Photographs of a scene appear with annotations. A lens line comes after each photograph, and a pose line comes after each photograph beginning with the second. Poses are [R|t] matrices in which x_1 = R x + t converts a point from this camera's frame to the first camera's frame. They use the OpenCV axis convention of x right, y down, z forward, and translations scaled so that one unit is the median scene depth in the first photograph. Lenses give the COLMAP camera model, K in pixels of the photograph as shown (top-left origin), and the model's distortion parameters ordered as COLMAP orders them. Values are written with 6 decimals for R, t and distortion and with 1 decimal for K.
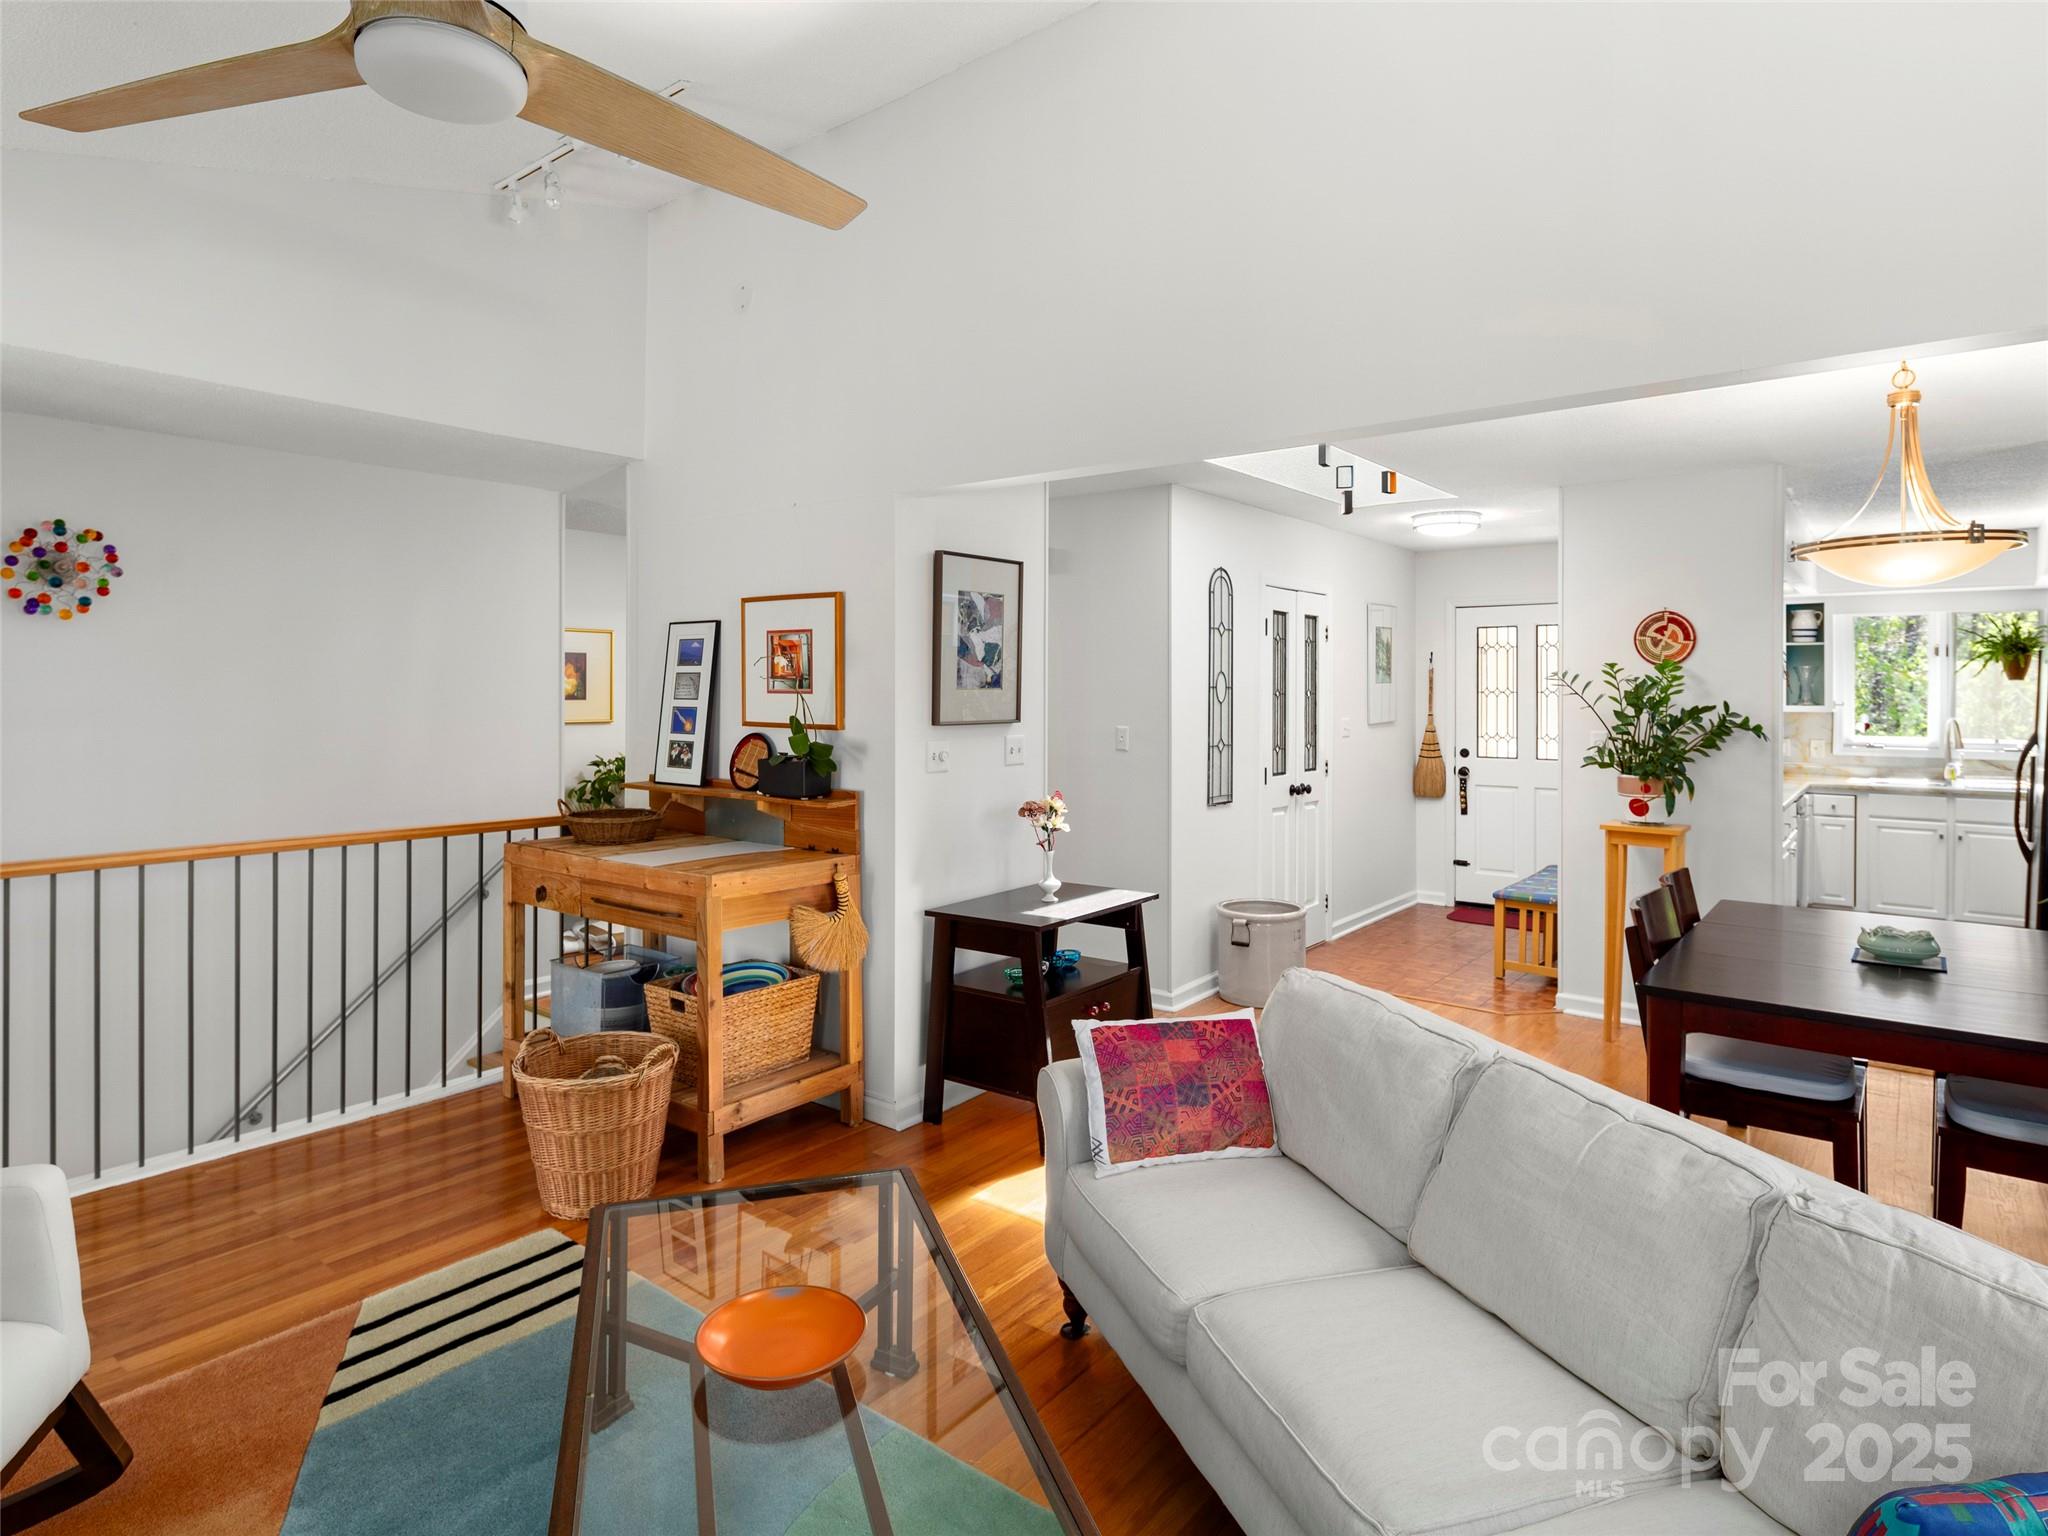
lens RADIAL K [[1118.0, 0, 1037.9], [0, 1118.0, 681.3], [0, 0, 1]] dist [0.000582, -0.000057]
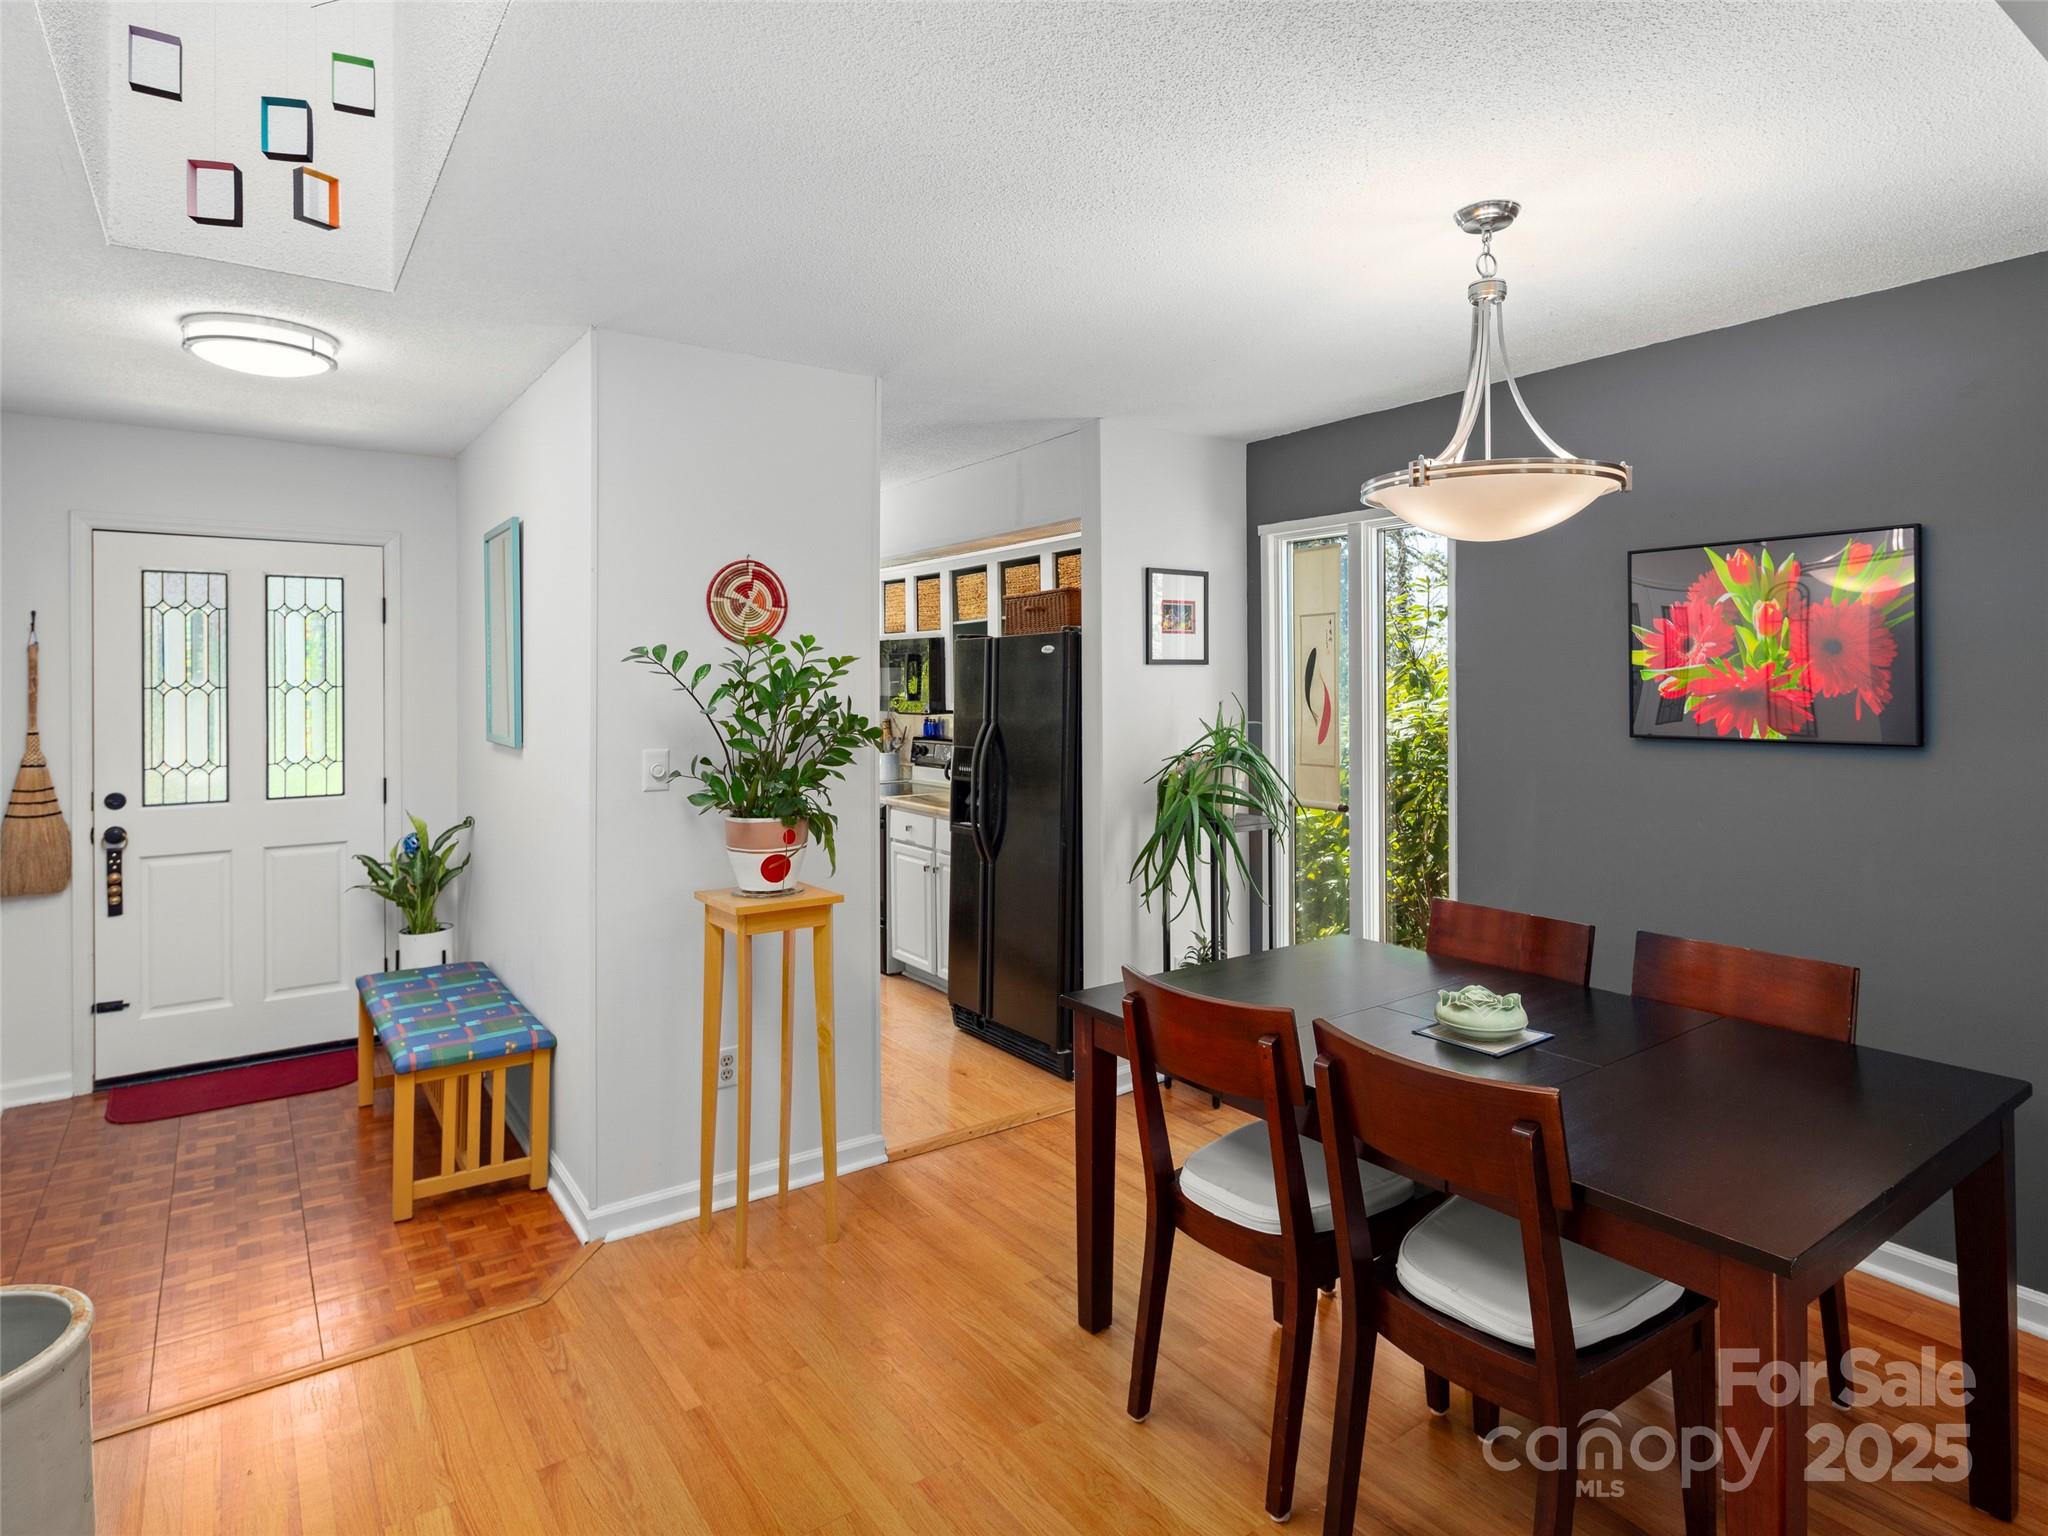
lens RADIAL K [[1118.0, 0, 1037.9], [0, 1118.0, 681.3], [0, 0, 1]] dist [0.000582, -0.000057]
pose [[0.274965, -0.000080, 0.961454, -0.021937], [-0.002989, 0.999995, 0.000938, 0.006731], [-0.961450, -0.003132, 0.274964, 0.640009]]
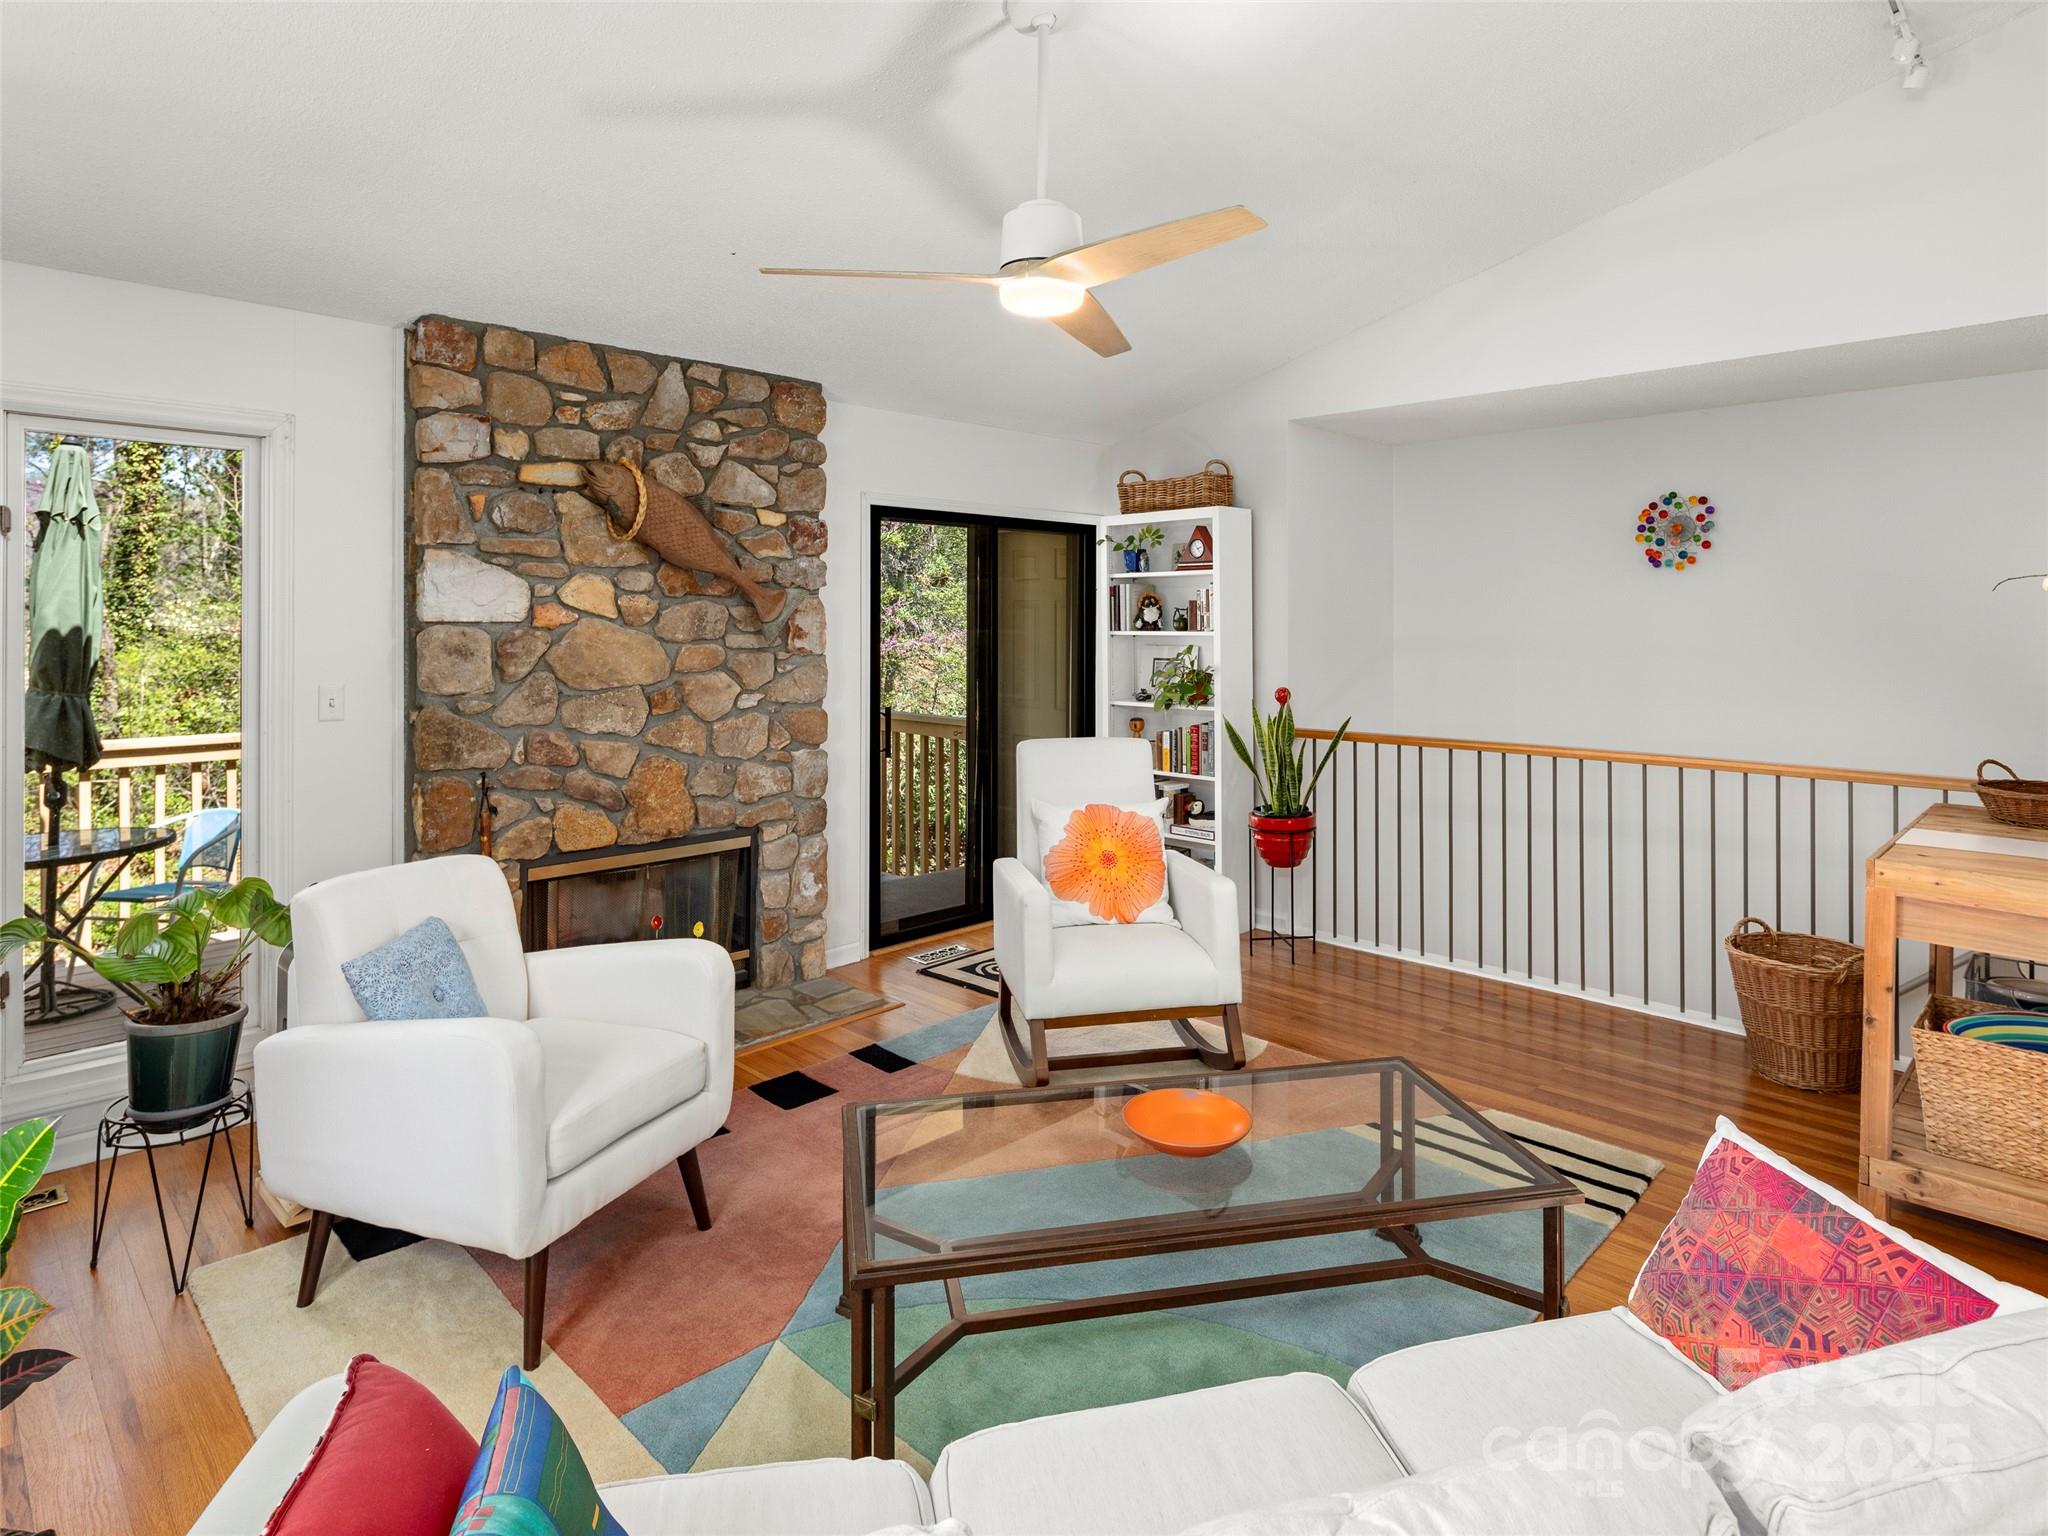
lens RADIAL K [[1132.4, 0, 1029.8], [0, 1132.4, 614.5], [0, 0, 1]] dist [0.001930, 0.000023]
pose [[-0.121831, -0.008730, -0.992512, 0.384159], [0.006496, 0.999933, -0.009593, 0.003343], [0.992530, -0.007616, -0.121766, 0.341440]]
